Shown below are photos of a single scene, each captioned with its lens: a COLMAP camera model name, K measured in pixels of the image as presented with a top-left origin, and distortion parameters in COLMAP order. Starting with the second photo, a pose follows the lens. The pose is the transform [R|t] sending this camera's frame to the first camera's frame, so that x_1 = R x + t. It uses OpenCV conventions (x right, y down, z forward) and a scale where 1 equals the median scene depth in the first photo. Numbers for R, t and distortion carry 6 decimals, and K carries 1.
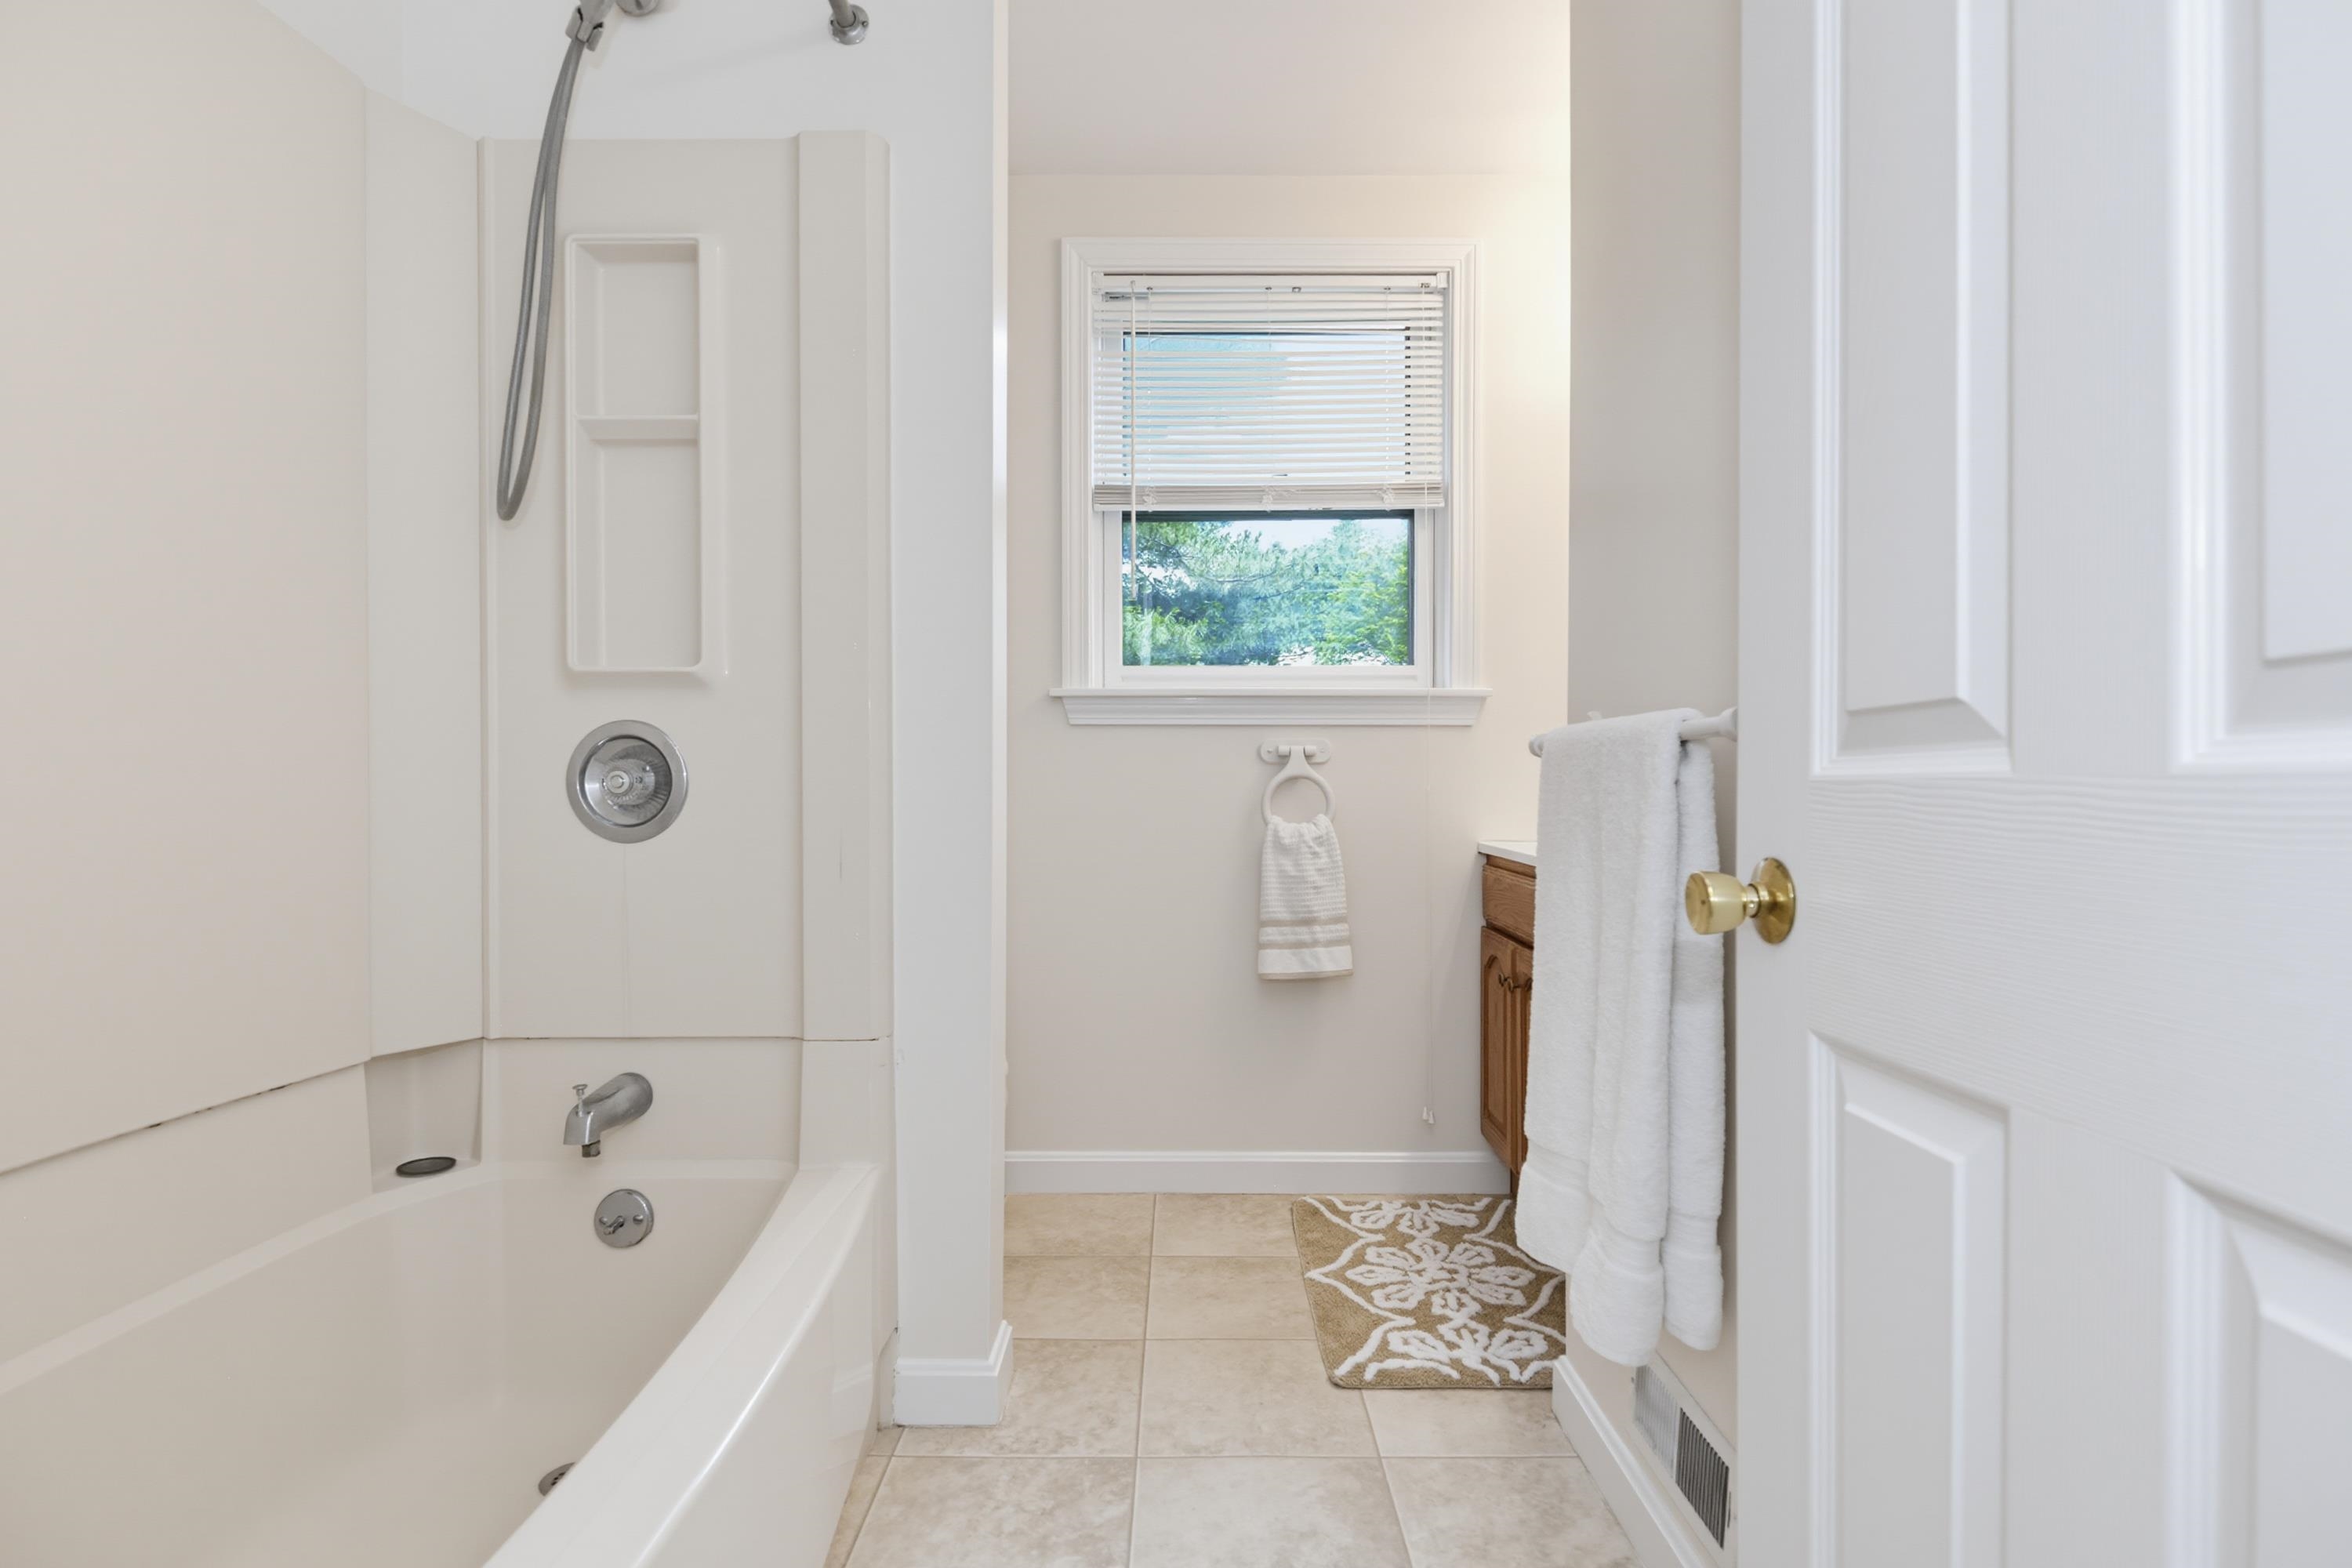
lens RADIAL K [[1103.6, 0, 1176.0], [0, 1103.6, 784.0], [0, 0, 1]] dist [-0.000386, -0.012339]
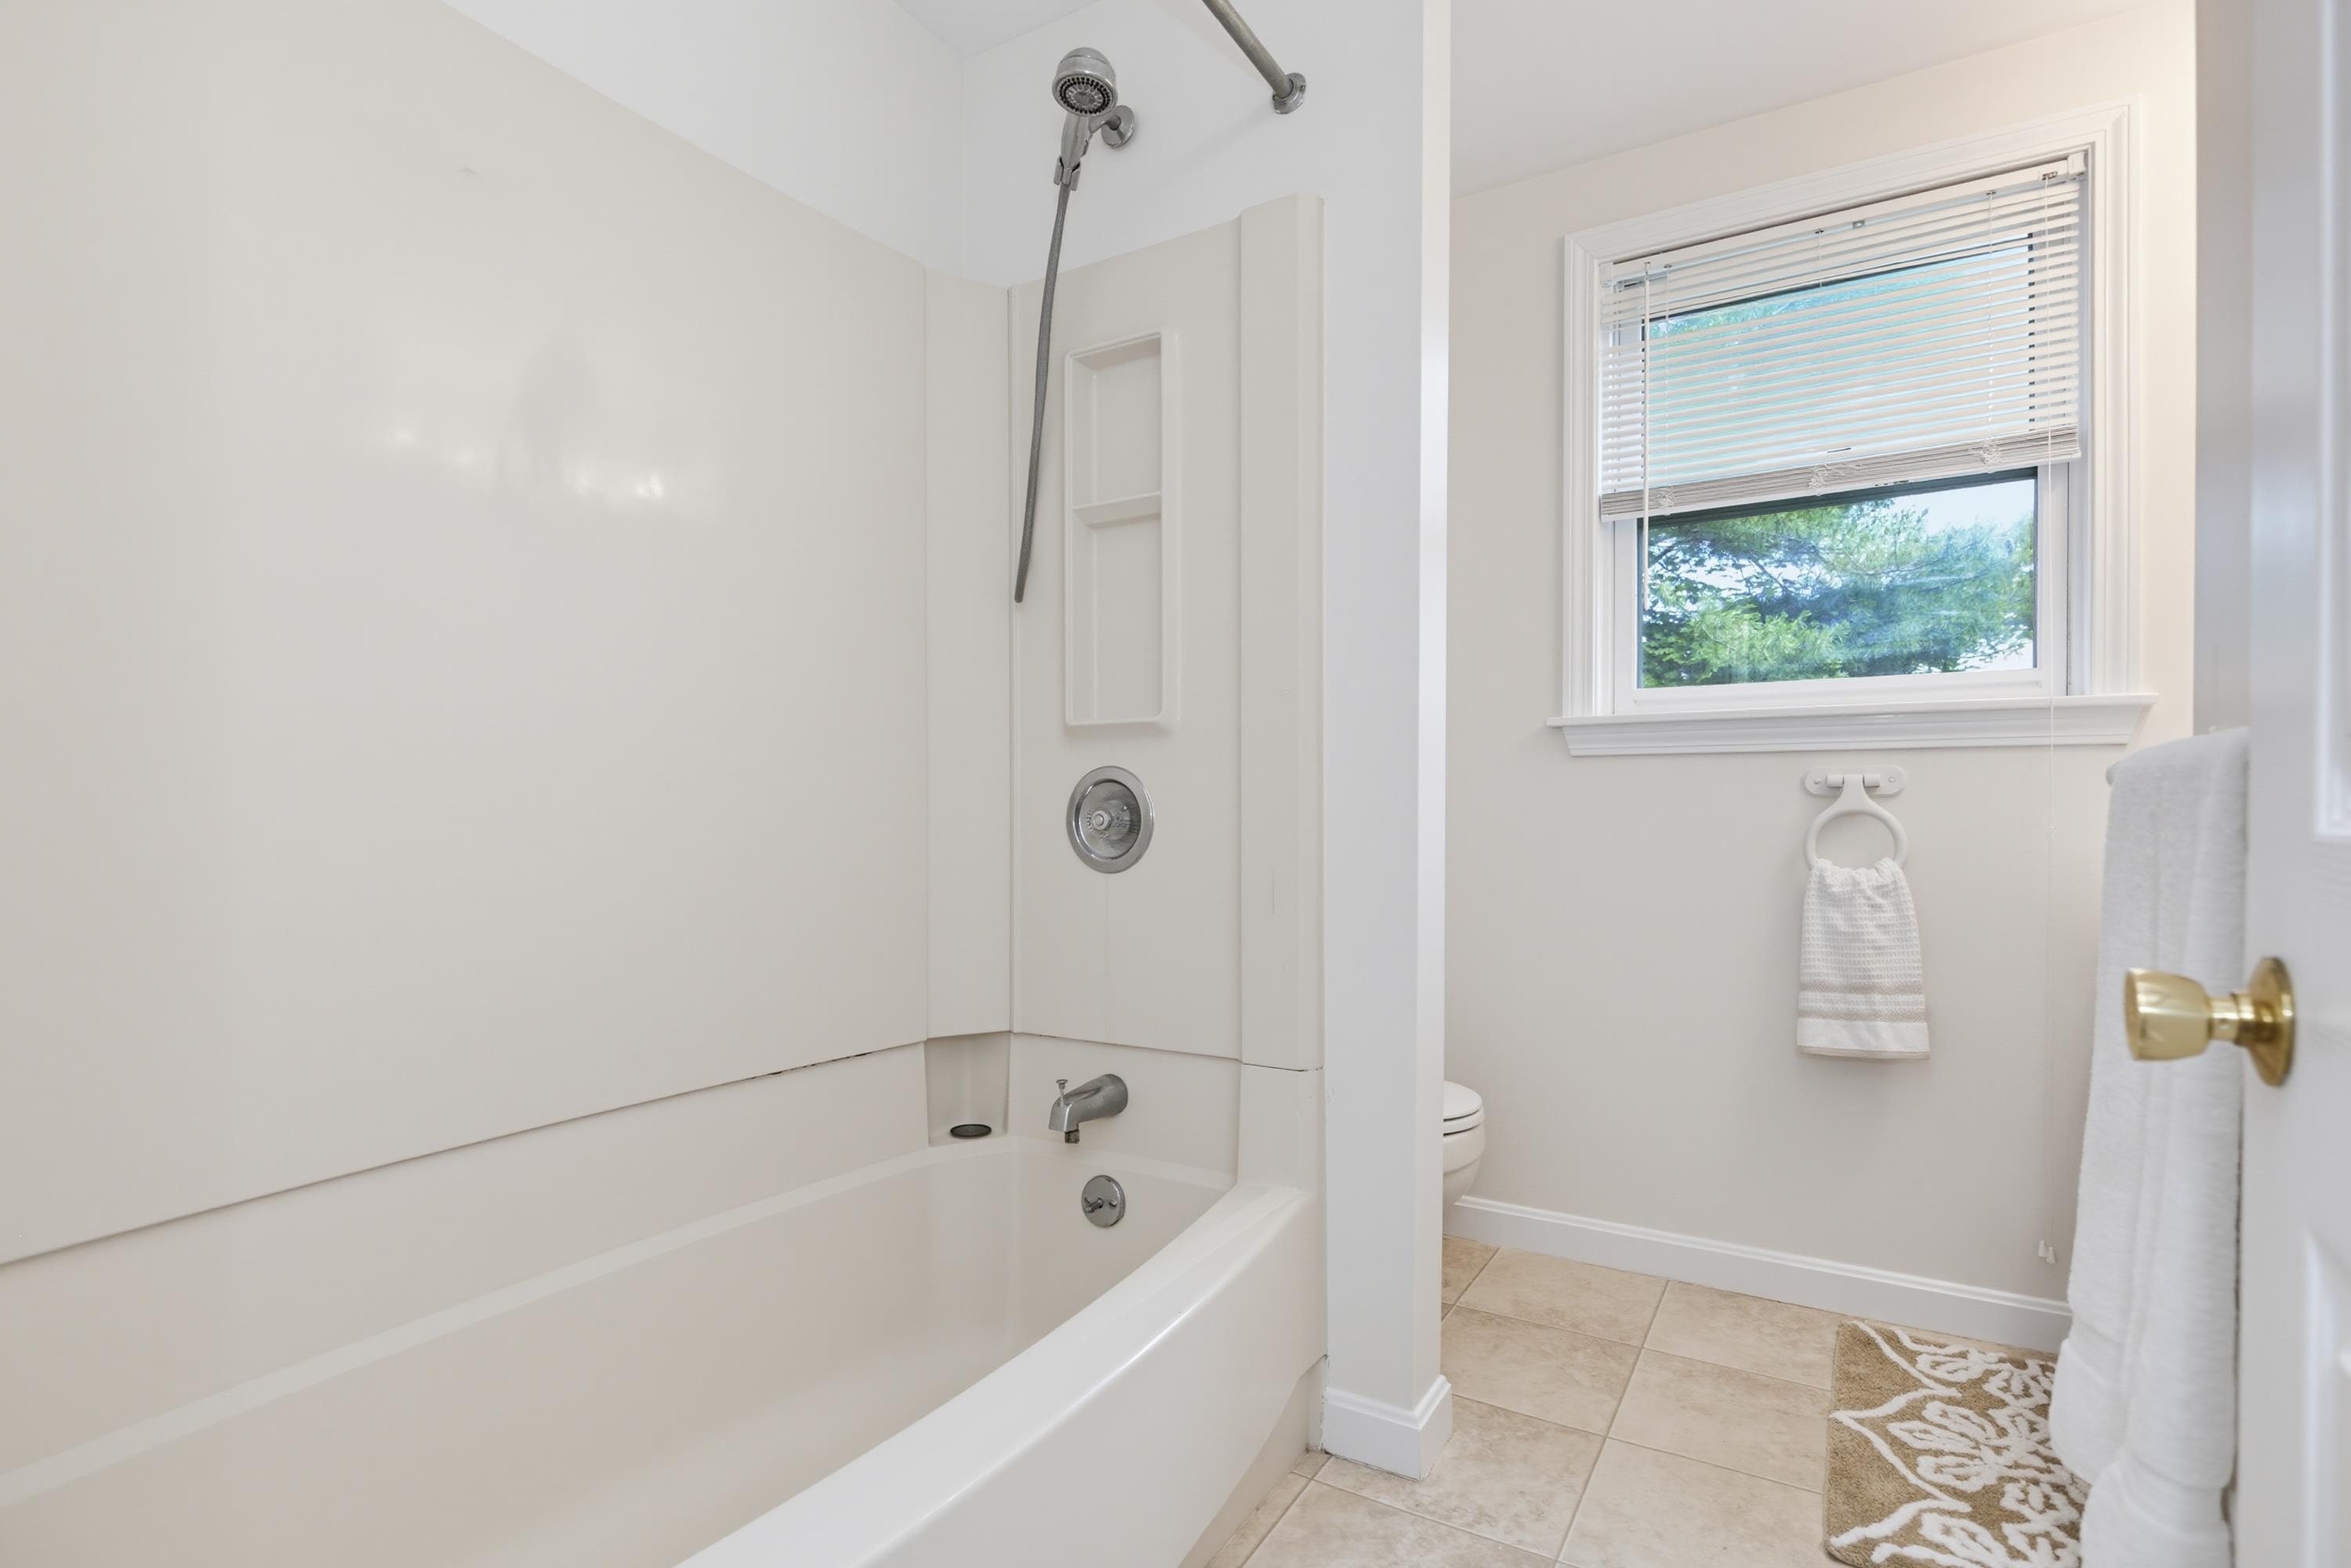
lens RADIAL K [[1103.6, 0, 1184.8], [0, 1103.6, 812.2], [0, 0, 1]] dist [0.000172, -0.010358]
pose [[0.861324, -0.000607, -0.508055, 0.111289], [0.000150, 1.000000, -0.000940, -0.006482], [0.508056, 0.000734, 0.861324, 0.038334]]
